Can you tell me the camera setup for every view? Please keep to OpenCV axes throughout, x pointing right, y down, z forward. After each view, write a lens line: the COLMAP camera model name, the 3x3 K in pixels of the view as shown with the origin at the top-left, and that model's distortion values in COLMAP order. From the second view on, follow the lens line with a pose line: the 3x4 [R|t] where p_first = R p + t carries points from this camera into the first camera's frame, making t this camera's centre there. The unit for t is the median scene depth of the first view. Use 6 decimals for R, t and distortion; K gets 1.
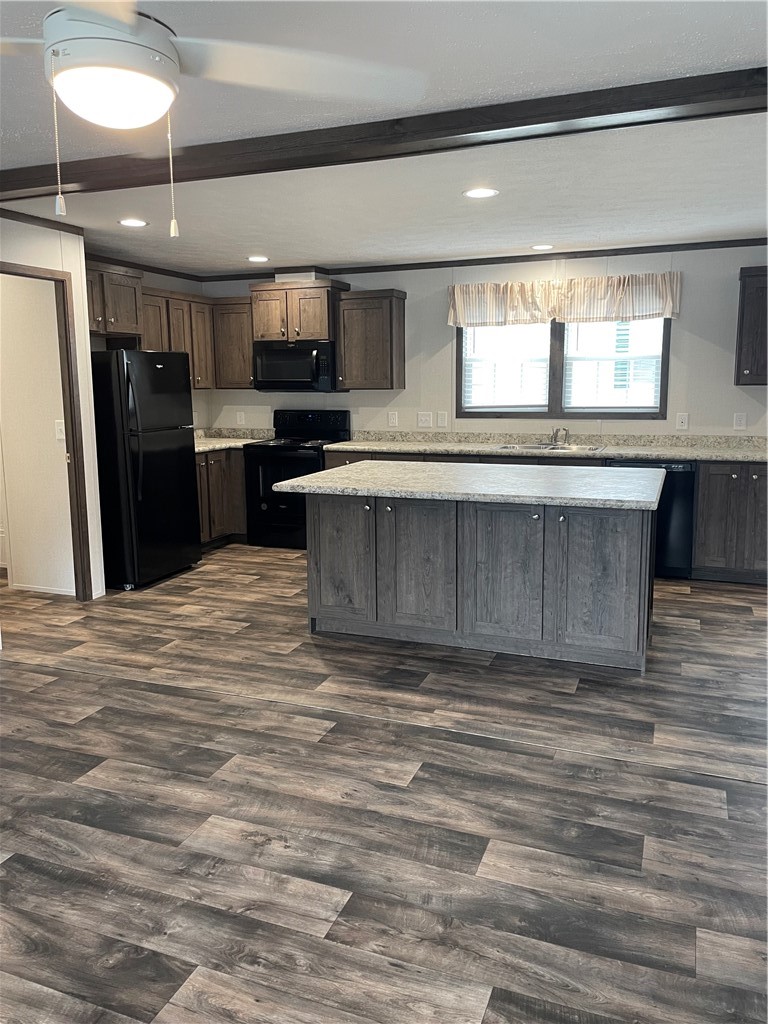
lens RADIAL K [[771.0, 0, 384.0], [0, 771.0, 512.0], [0, 0, 1]] dist [0.097572, -0.132545]
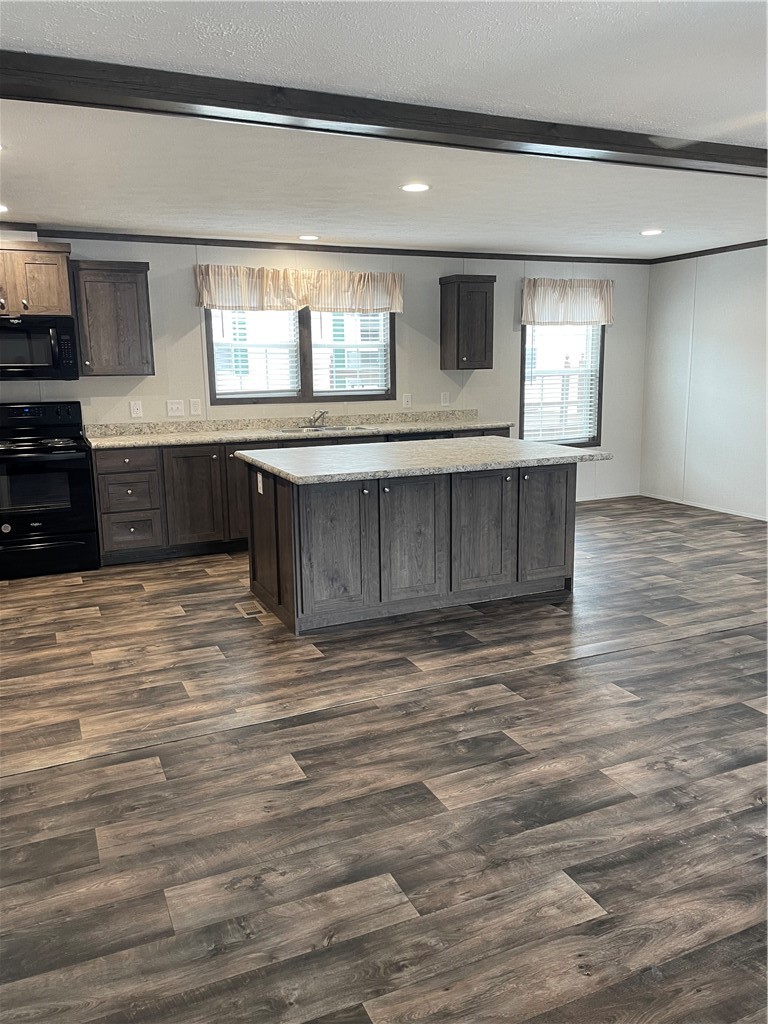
lens RADIAL K [[767.2, 0, 385.3], [0, 767.2, 515.2], [0, 0, 1]] dist [0.109619, -0.148001]
pose [[0.701995, -0.139665, 0.698353, -0.516626], [0.128657, 0.989319, 0.068528, -0.029355], [-0.700464, 0.041741, 0.712466, 0.204325]]
